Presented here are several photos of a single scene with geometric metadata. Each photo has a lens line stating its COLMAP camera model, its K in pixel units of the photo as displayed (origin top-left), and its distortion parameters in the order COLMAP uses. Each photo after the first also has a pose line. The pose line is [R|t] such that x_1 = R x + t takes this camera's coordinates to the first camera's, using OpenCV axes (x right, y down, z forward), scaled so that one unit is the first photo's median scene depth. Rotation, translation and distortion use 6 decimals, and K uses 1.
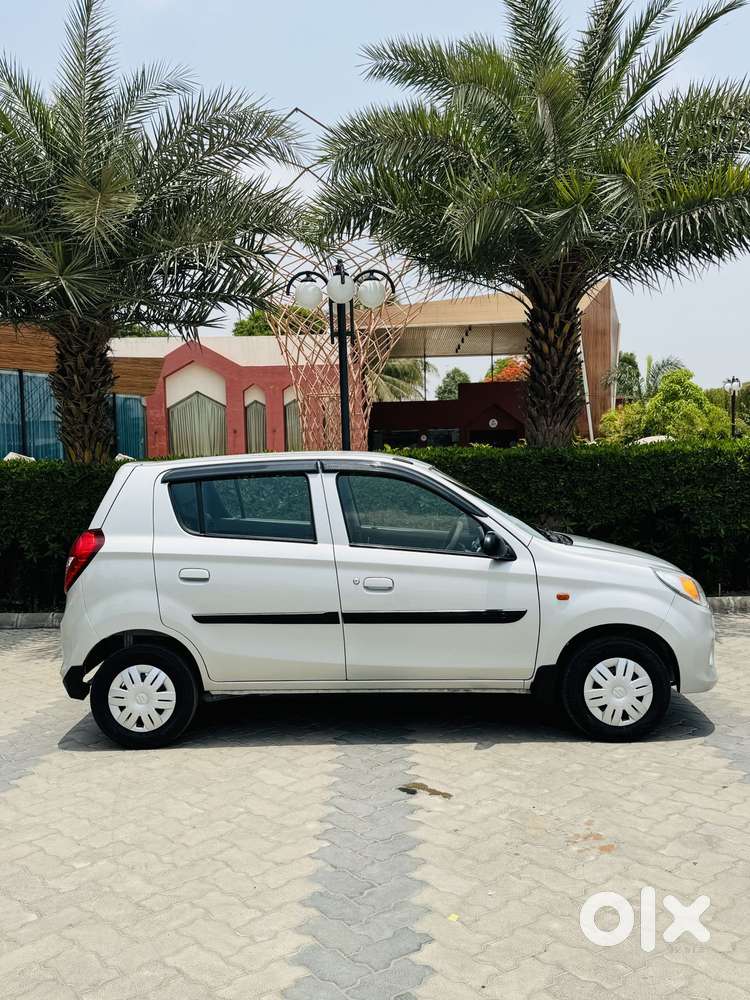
lens RADIAL K [[982.2, 0, 375.0], [0, 982.2, 500.0], [0, 0, 1]] dist [0.175644, -0.353557]
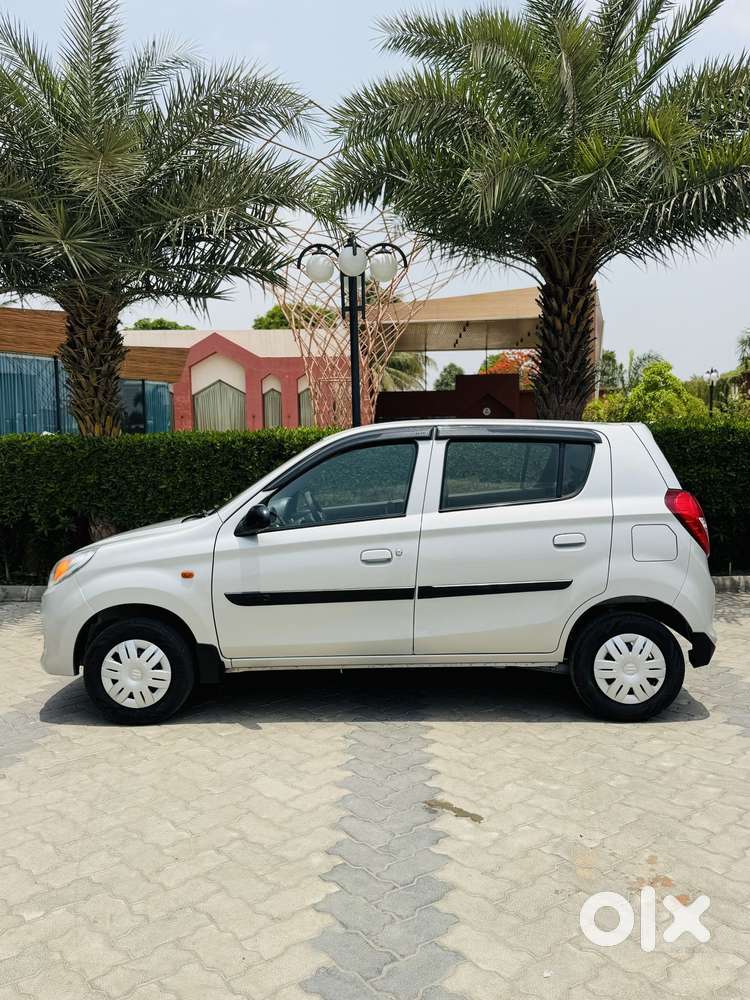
lens RADIAL K [[857.7, 0, 375.0], [0, 857.7, 500.0], [0, 0, 1]] dist [0.193020, -0.386724]
pose [[0.999958, 0.008458, -0.003451, -0.006923], [-0.008379, 0.999714, 0.022413, 0.004430], [0.003639, -0.022383, 0.999743, 0.126028]]
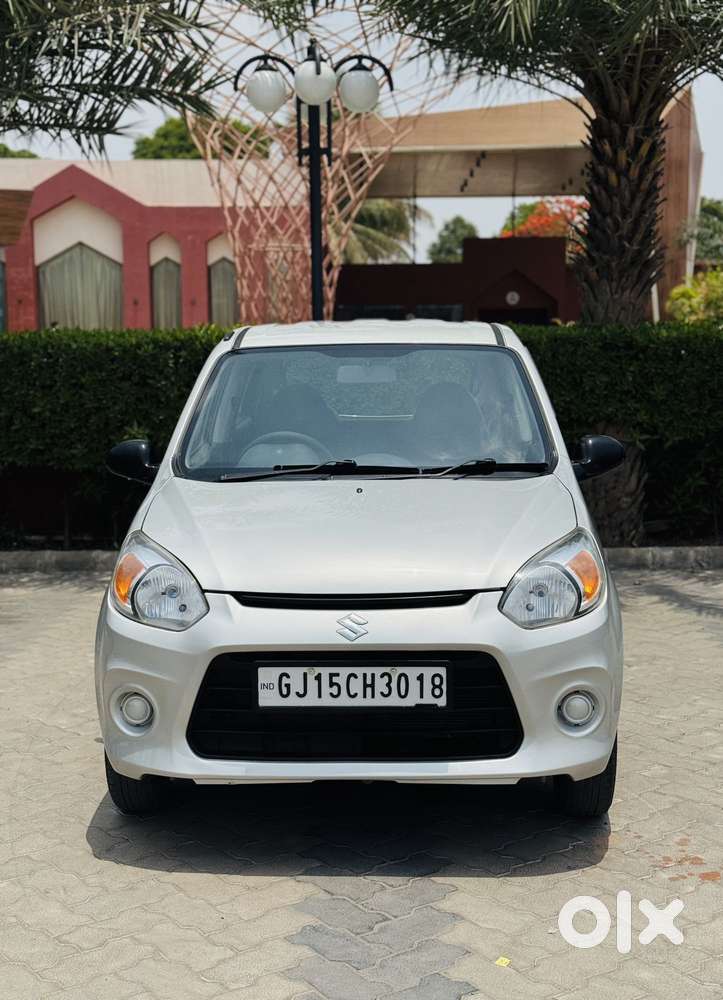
lens RADIAL K [[1425.6, 0, 346.2], [0, 1425.6, 504.4], [0, 0, 1]] dist [0.140673, -0.056076]
pose [[0.999797, 0.016986, 0.010804, -0.018379], [-0.017660, 0.997687, 0.065646, 0.008800], [-0.009664, -0.065824, 0.997784, -0.003943]]
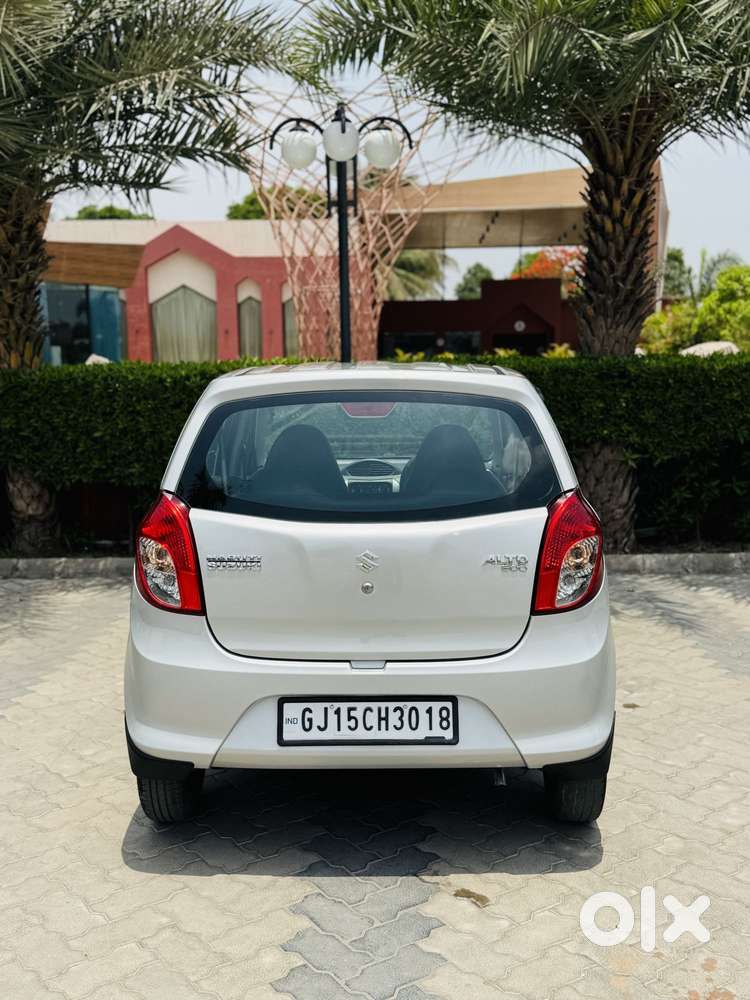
lens RADIAL K [[1058.3, 0, 375.0], [0, 1058.3, 500.0], [0, 0, 1]] dist [0.175491, -0.366687]
pose [[0.999859, 0.014543, -0.008439, 0.002363], [-0.013770, 0.996249, 0.085427, -0.010901], [0.009650, -0.085298, 0.996309, 0.156147]]
